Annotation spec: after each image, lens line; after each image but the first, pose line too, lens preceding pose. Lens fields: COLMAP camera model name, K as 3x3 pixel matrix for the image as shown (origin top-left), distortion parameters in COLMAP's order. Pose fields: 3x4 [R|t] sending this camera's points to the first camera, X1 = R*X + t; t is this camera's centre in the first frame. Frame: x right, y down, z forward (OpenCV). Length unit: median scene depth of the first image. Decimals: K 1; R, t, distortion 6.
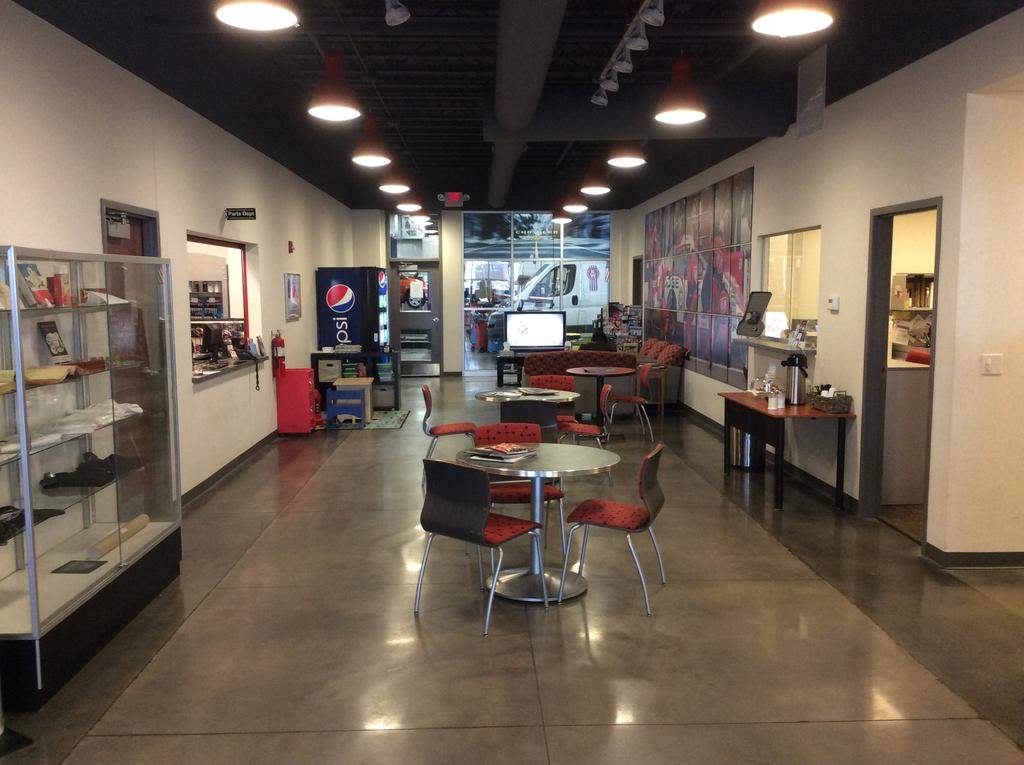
lens RADIAL K [[955.4, 0, 512.0], [0, 955.4, 382.5], [0, 0, 1]] dist [0.006346, -0.001657]
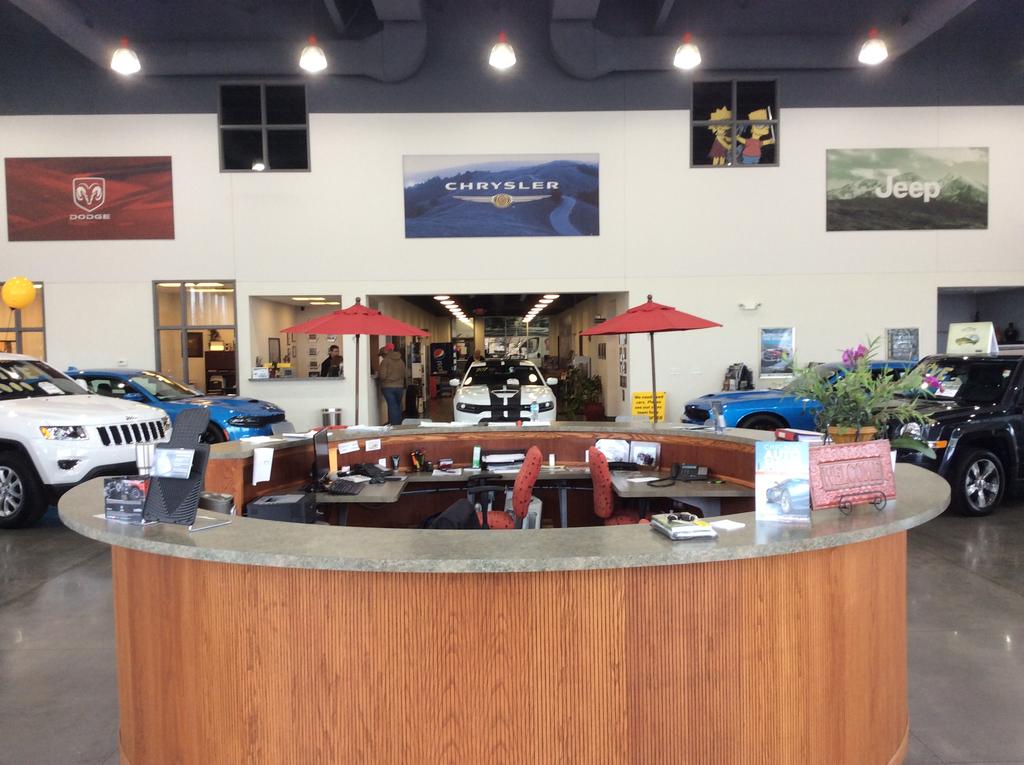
lens RADIAL K [[955.4, 0, 512.0], [0, 955.4, 382.5], [0, 0, 1]] dist [0.006346, -0.001657]
pose [[0.999733, -0.009693, -0.020958, 0.083362], [0.008332, 0.997911, -0.064061, 0.168357], [0.021535, 0.063869, 0.997726, -1.703198]]
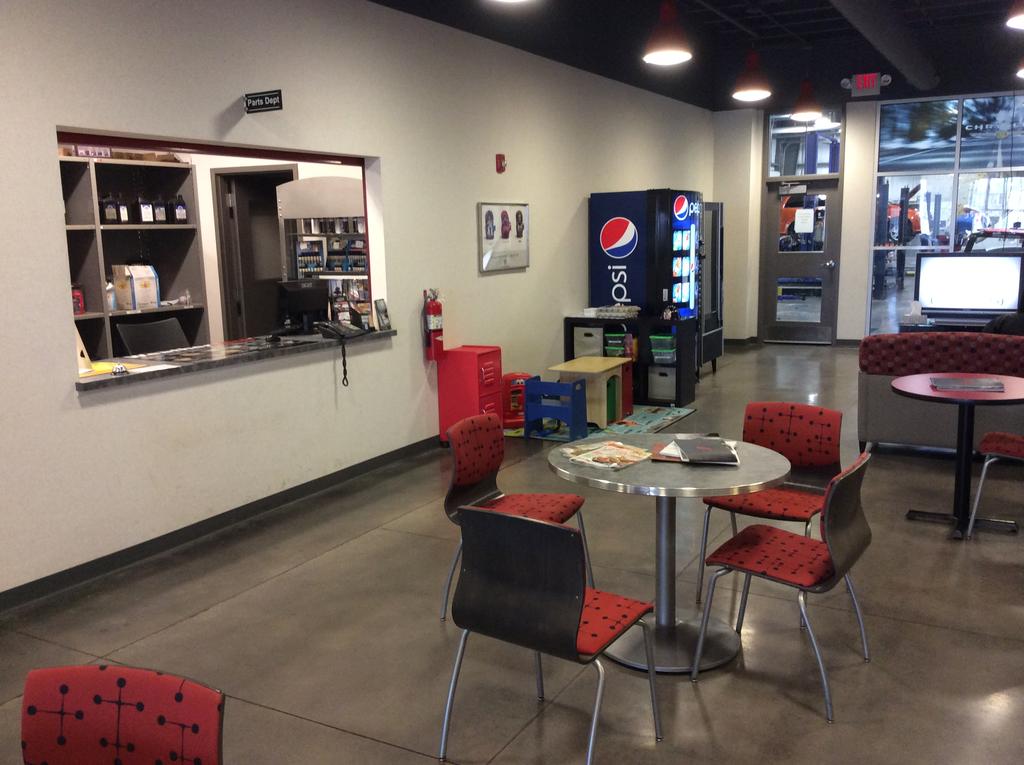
lens RADIAL K [[959.9, 0, 514.3], [0, 959.9, 418.0], [0, 0, 1]] dist [0.076270, -0.126540]
pose [[0.863145, 0.078168, -0.498869, 0.114621], [-0.027845, 0.993810, 0.107543, -0.030772], [0.504188, -0.078934, 0.859979, 0.347783]]
